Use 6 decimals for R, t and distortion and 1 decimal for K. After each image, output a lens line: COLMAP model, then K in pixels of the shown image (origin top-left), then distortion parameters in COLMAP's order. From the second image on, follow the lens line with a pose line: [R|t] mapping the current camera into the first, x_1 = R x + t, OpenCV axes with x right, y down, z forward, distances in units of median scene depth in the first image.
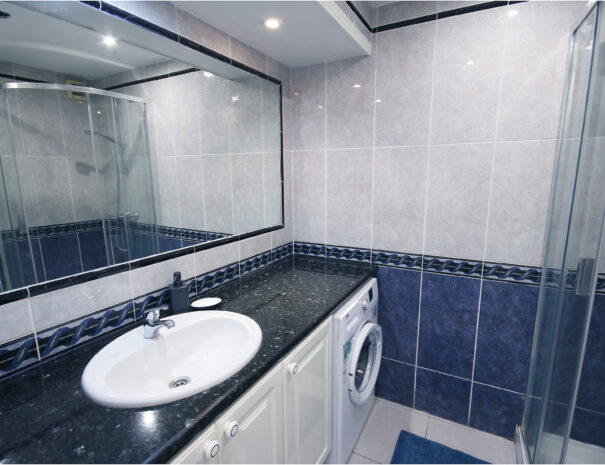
lens RADIAL K [[319.9, 0, 302.5], [0, 319.9, 232.5], [0, 0, 1]] dist [0.000593, -0.000778]
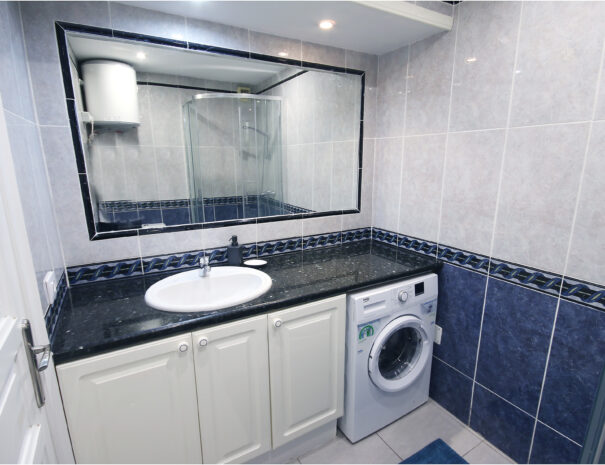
lens RADIAL K [[319.9, 0, 302.5], [0, 319.9, 232.5], [0, 0, 1]] dist [0.000593, -0.000778]
pose [[0.851467, 0.120719, -0.510324, 0.375316], [-0.096870, 0.992603, 0.073177, -0.009905], [0.515383, -0.012873, 0.856863, 0.000126]]
